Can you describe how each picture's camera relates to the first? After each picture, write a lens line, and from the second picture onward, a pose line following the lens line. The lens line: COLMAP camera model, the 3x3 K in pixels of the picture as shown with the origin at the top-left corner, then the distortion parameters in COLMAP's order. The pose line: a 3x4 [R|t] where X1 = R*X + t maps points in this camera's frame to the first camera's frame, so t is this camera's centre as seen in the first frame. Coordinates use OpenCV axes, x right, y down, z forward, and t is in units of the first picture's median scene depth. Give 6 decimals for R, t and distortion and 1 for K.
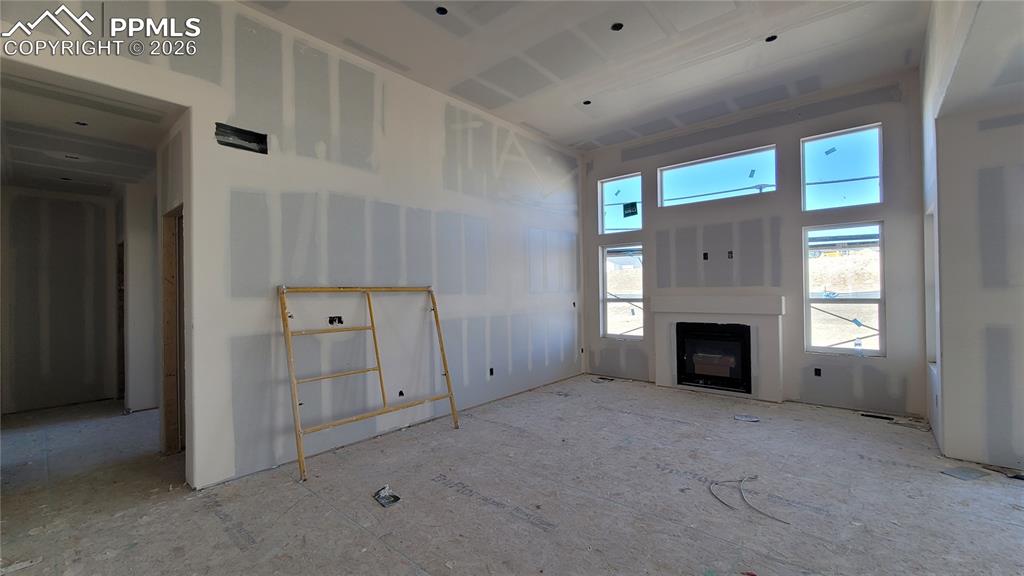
lens RADIAL K [[415.8, 0, 514.7], [0, 415.8, 289.0], [0, 0, 1]] dist [0.000365, -0.000534]
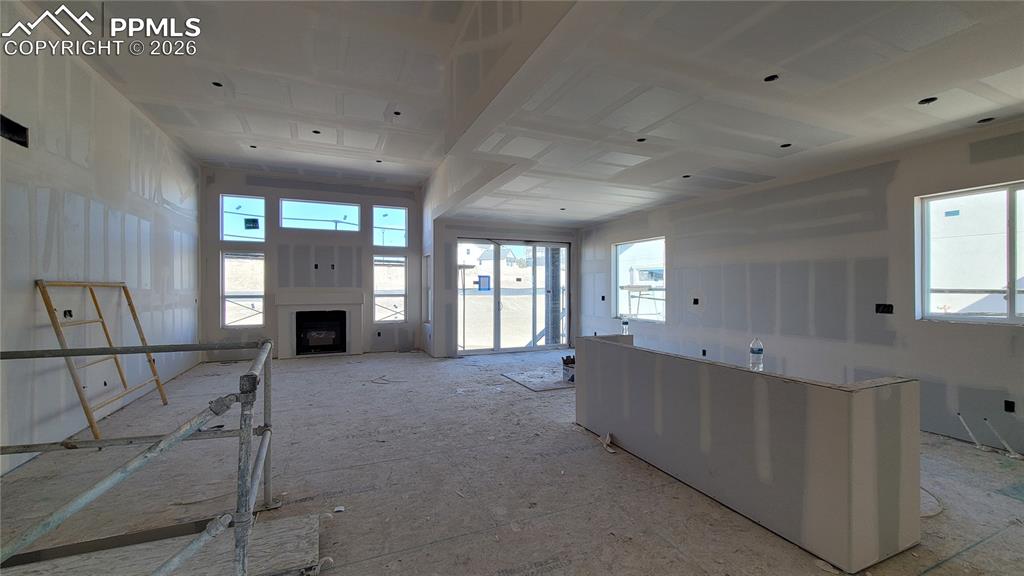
lens RADIAL K [[415.8, 0, 514.7], [0, 415.8, 289.0], [0, 0, 1]] dist [0.000365, -0.000534]
pose [[0.432758, 0.010209, 0.901452, -0.604612], [-0.007913, 0.999940, -0.007526, 0.008768], [-0.901475, -0.003876, 0.432813, -0.302313]]
